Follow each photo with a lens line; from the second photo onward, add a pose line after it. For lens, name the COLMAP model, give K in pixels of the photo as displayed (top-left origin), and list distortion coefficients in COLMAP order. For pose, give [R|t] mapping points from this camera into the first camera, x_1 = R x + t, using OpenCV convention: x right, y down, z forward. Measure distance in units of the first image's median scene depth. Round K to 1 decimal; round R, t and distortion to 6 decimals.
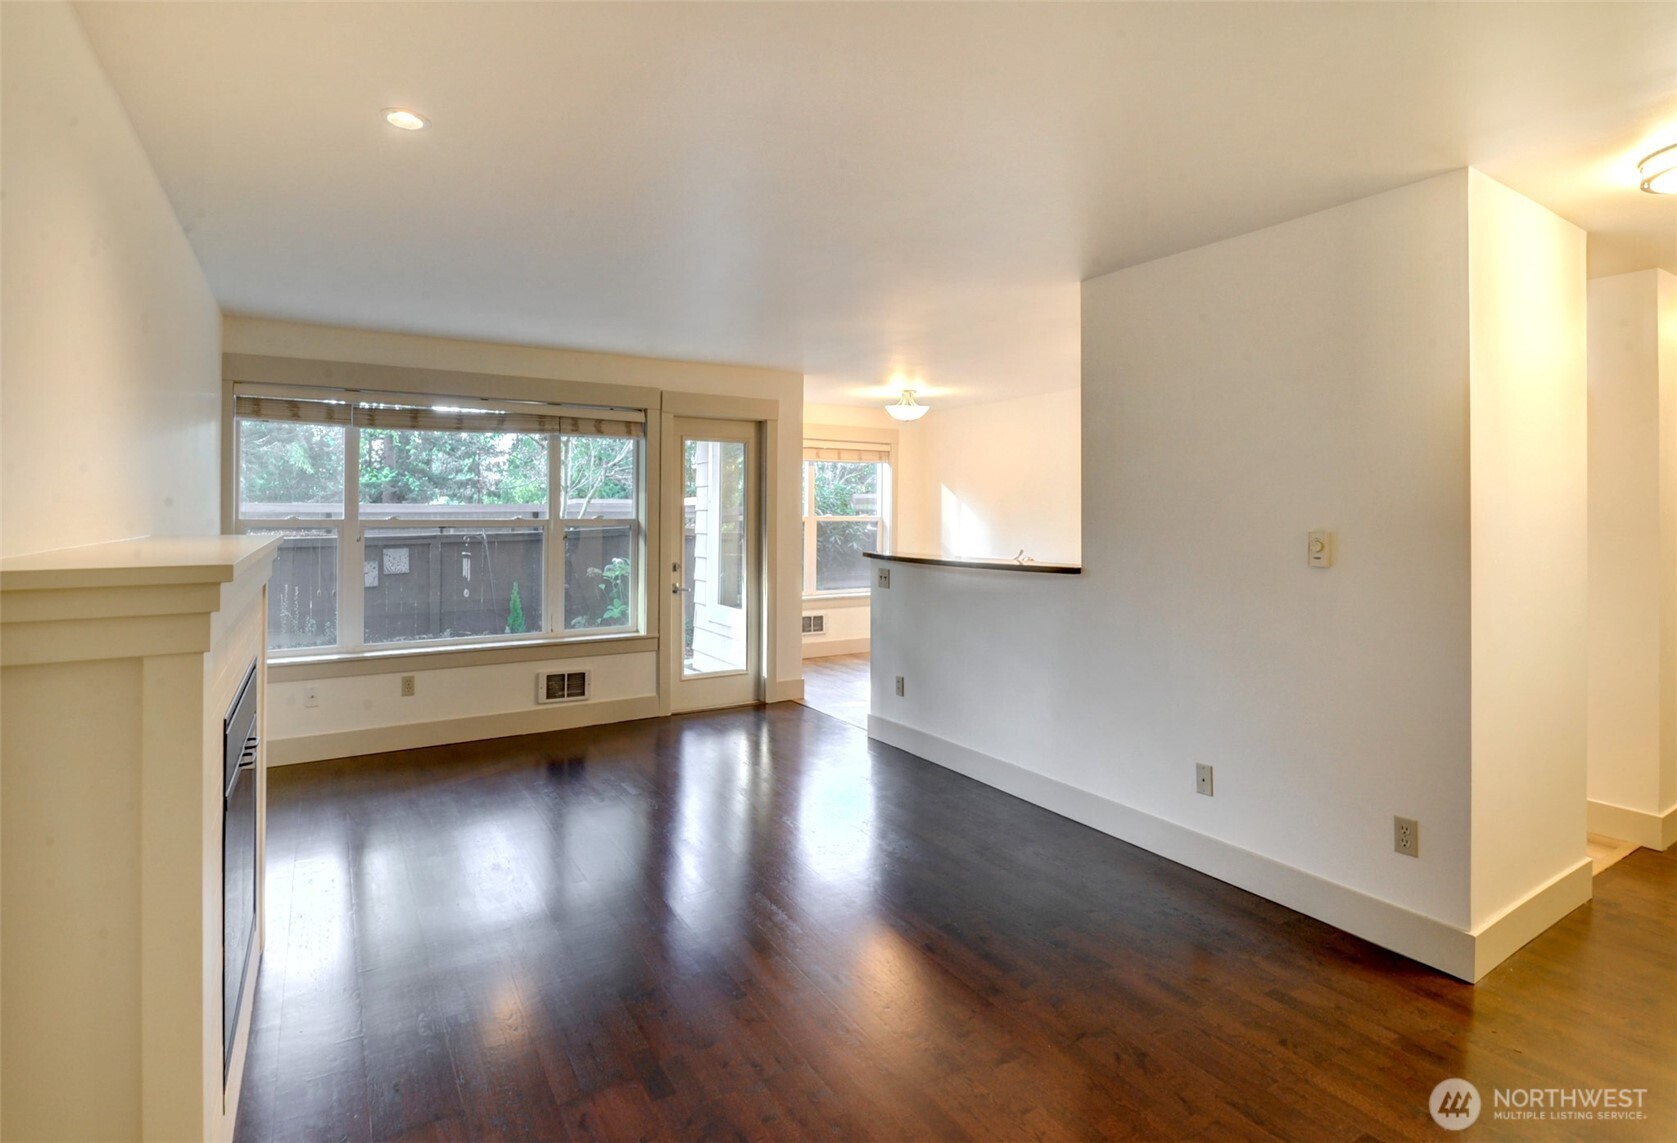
lens RADIAL K [[911.3, 0, 833.6], [0, 911.3, 506.6], [0, 0, 1]] dist [-0.001114, -0.000172]
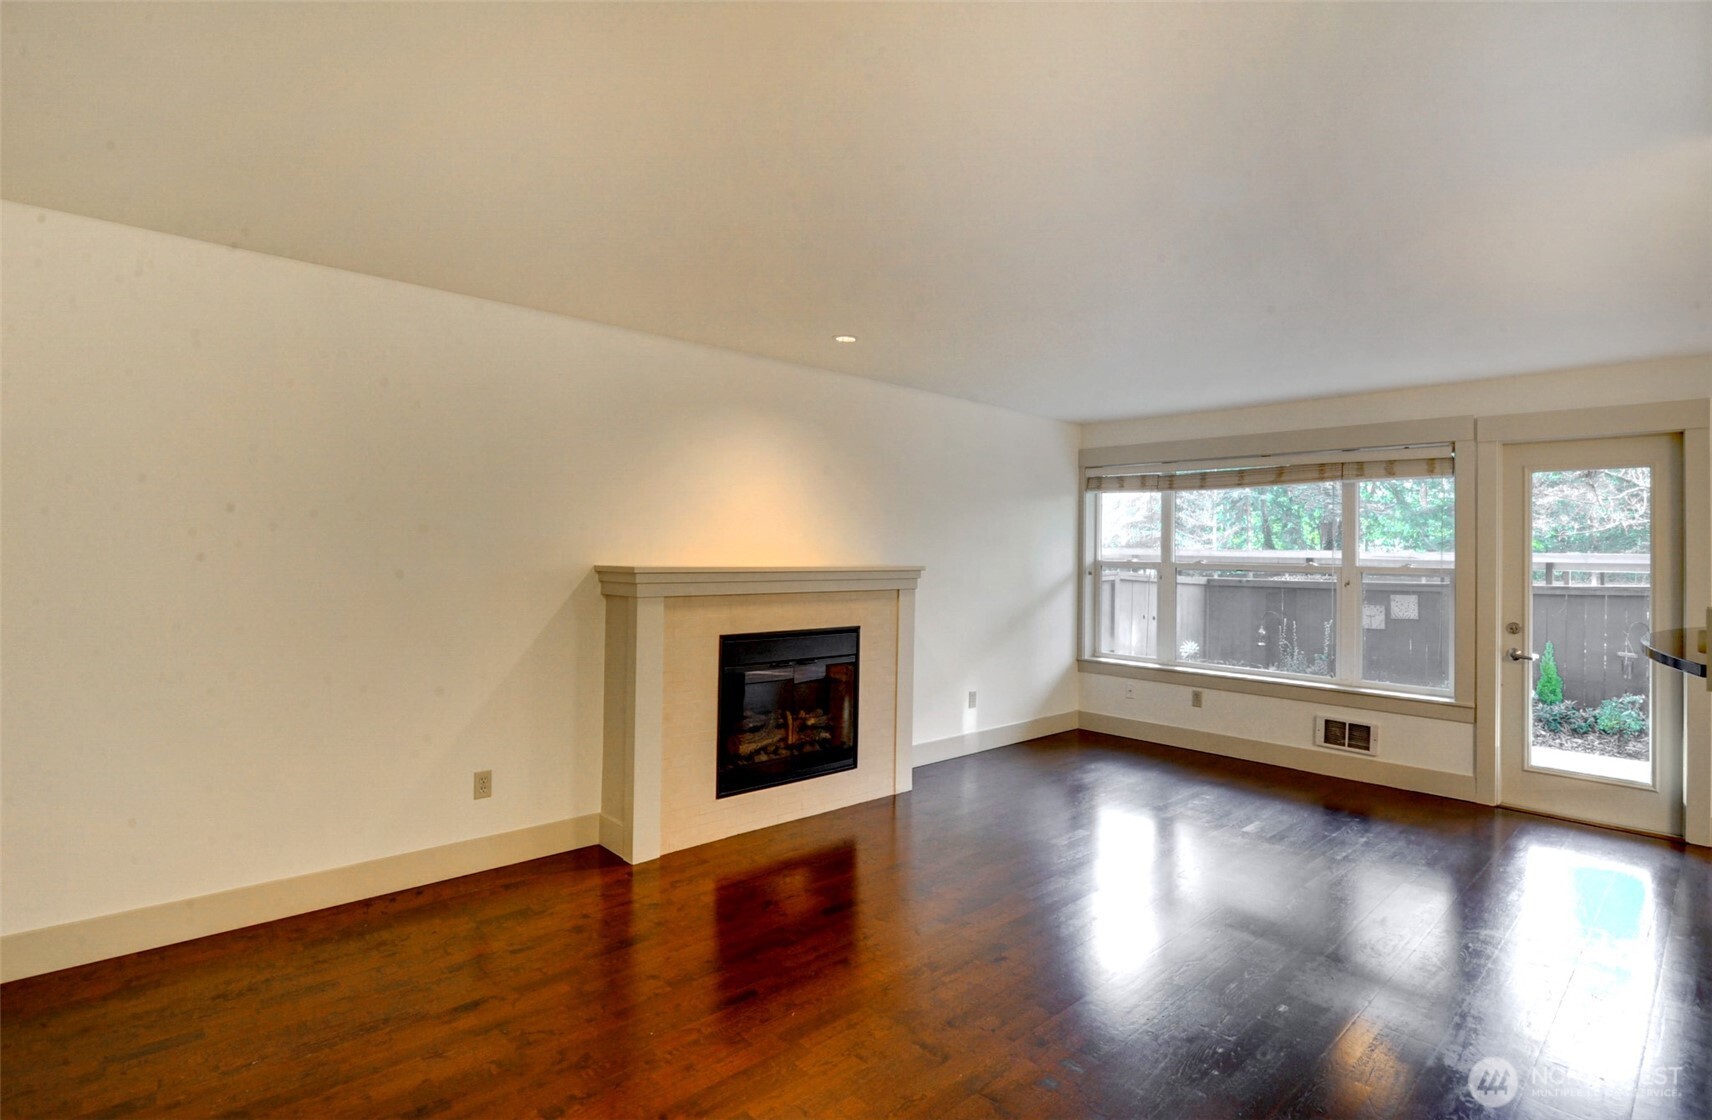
lens RADIAL K [[847.0, 0, 859.5], [0, 847.0, 539.4], [0, 0, 1]] dist [-0.005286, -0.000435]
pose [[0.175048, -0.012434, -0.984481, 0.510910], [-0.008783, 0.999861, -0.014190, 0.002682], [0.984521, 0.011130, 0.174914, 0.314943]]
